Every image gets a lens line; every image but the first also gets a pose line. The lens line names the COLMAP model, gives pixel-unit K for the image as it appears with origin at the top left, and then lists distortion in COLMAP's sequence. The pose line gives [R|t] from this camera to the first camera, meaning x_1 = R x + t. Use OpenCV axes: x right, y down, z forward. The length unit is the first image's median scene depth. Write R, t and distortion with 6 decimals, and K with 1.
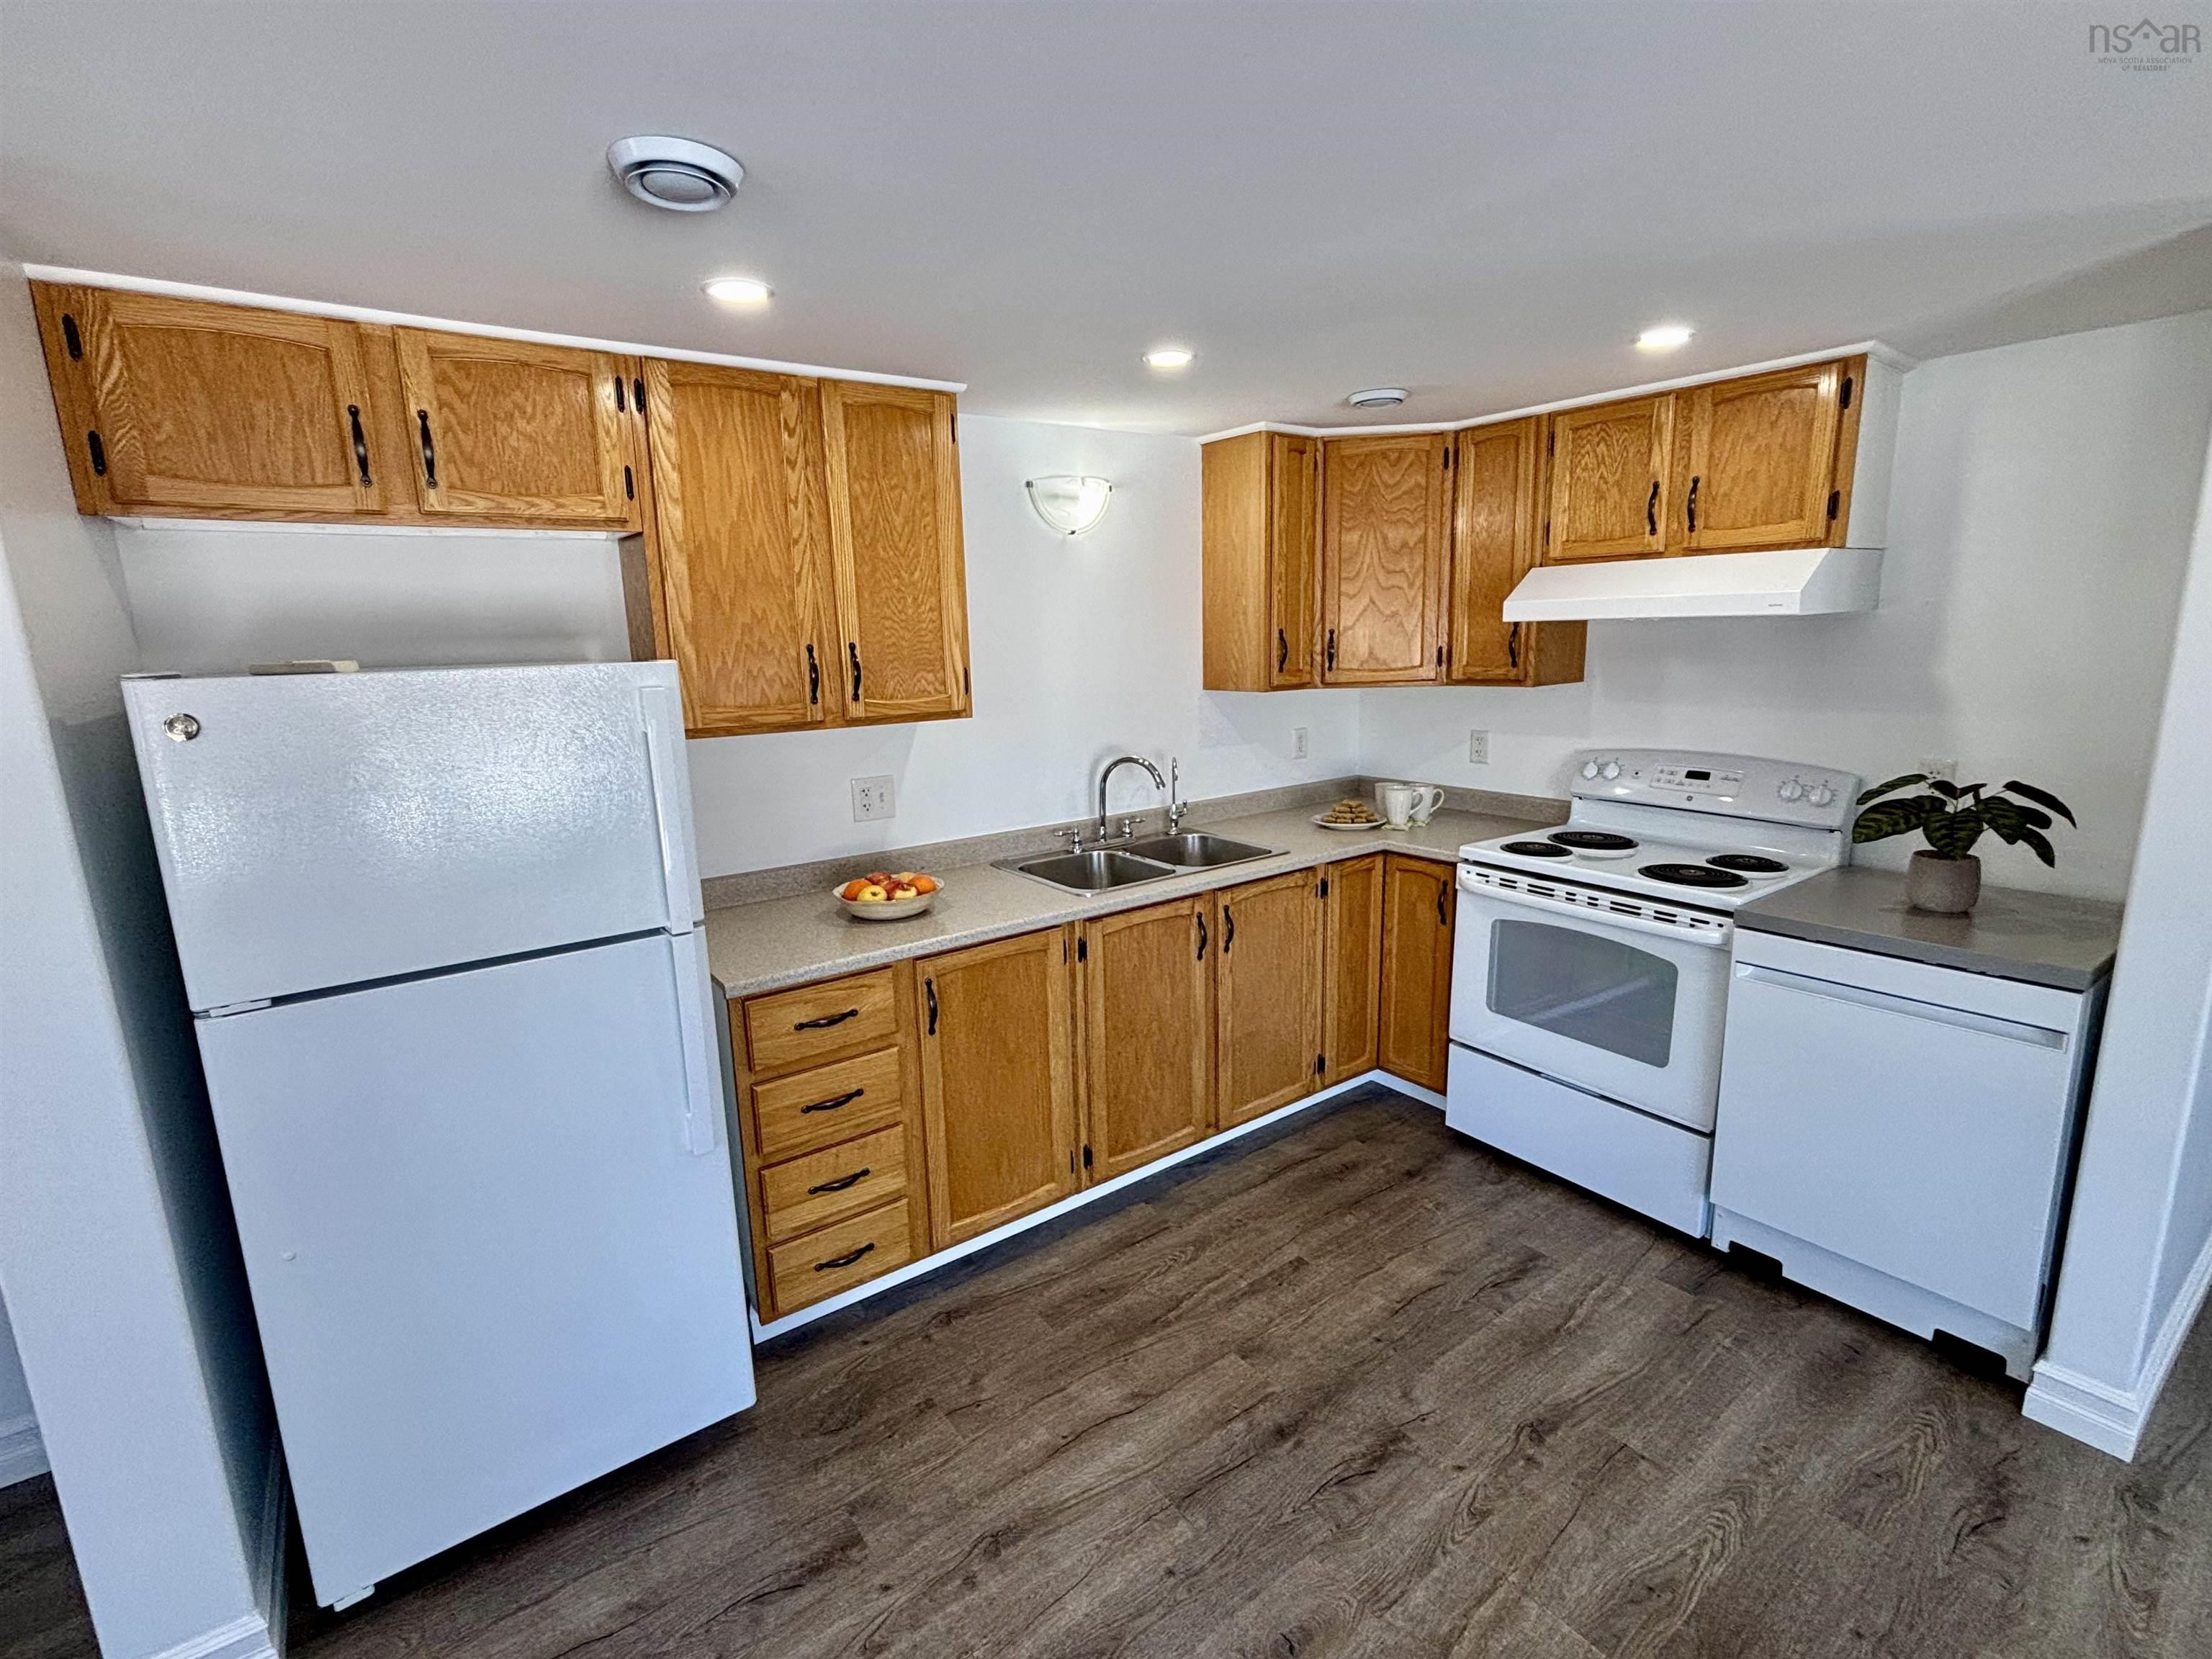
lens RADIAL K [[998.2, 0, 1094.8], [0, 998.2, 833.2], [0, 0, 1]] dist [0.000602, -0.000409]
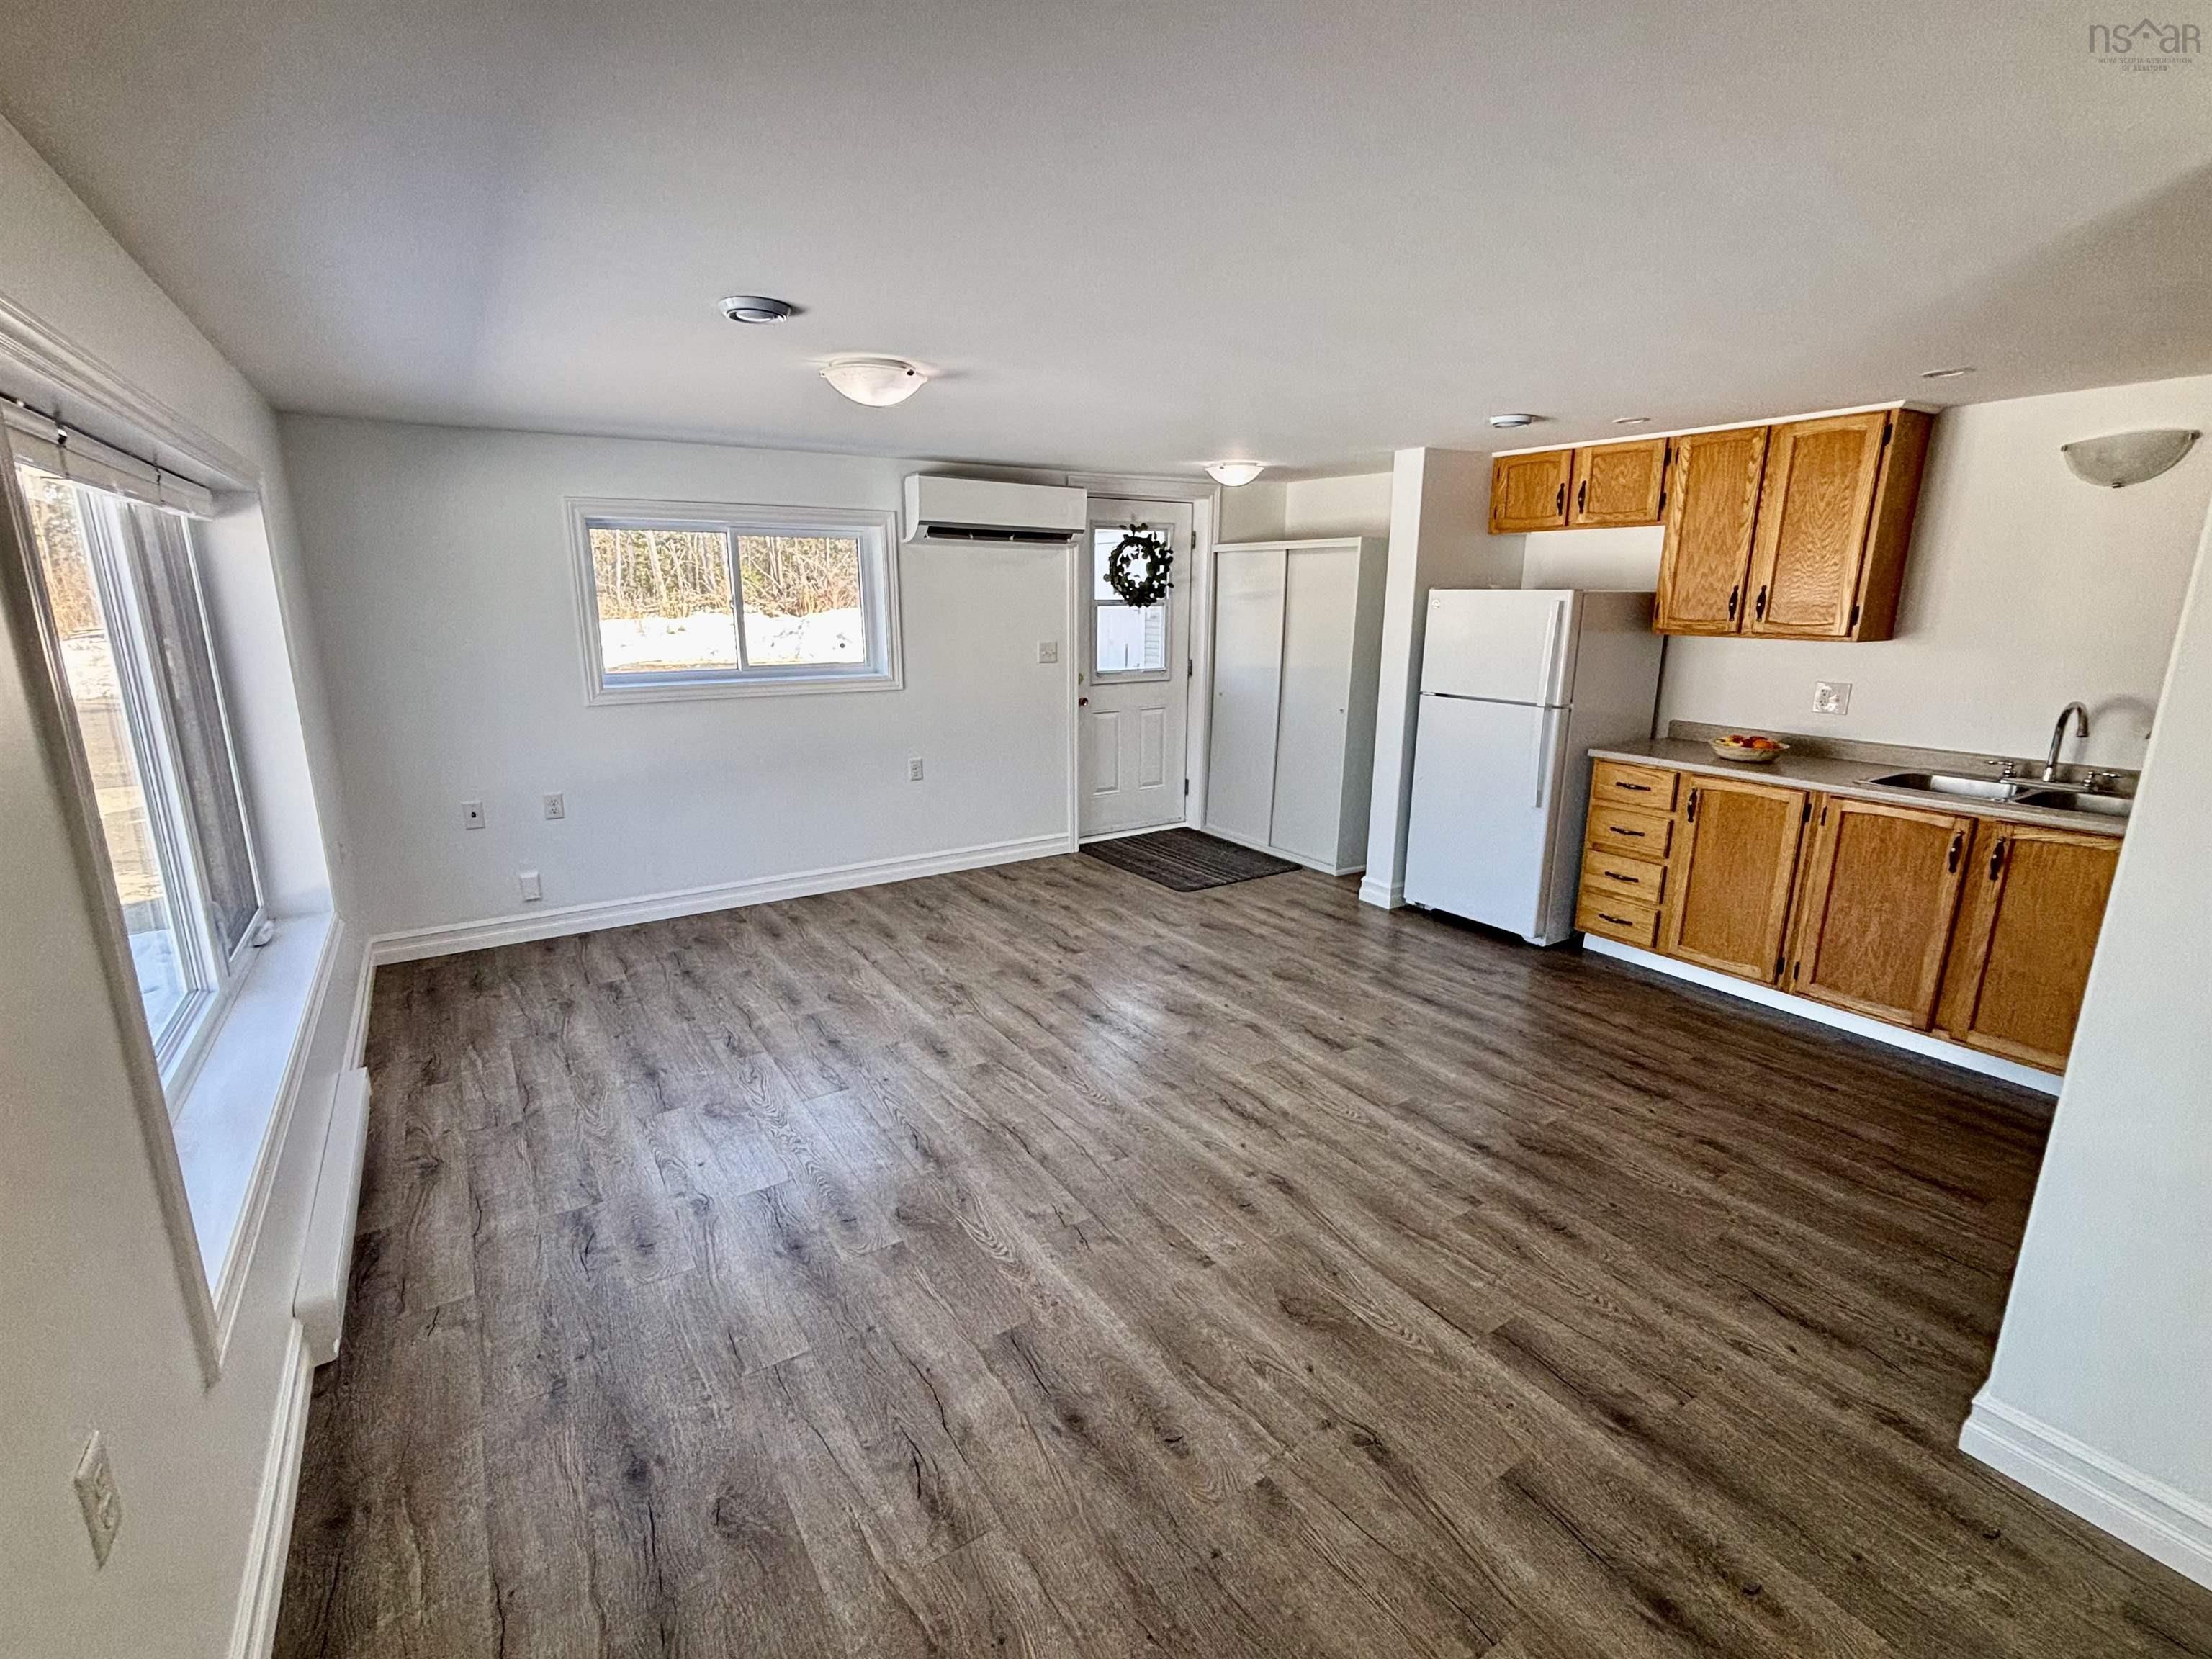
lens RADIAL K [[998.9, 0, 1106.0], [0, 998.9, 829.5], [0, 0, 1]] dist [0.059469, -0.052507]
pose [[-0.048288, 0.261851, -0.963900, 1.394104], [-0.199944, 0.942959, 0.266179, -0.039589], [0.978617, 0.205579, 0.006822, 0.023679]]
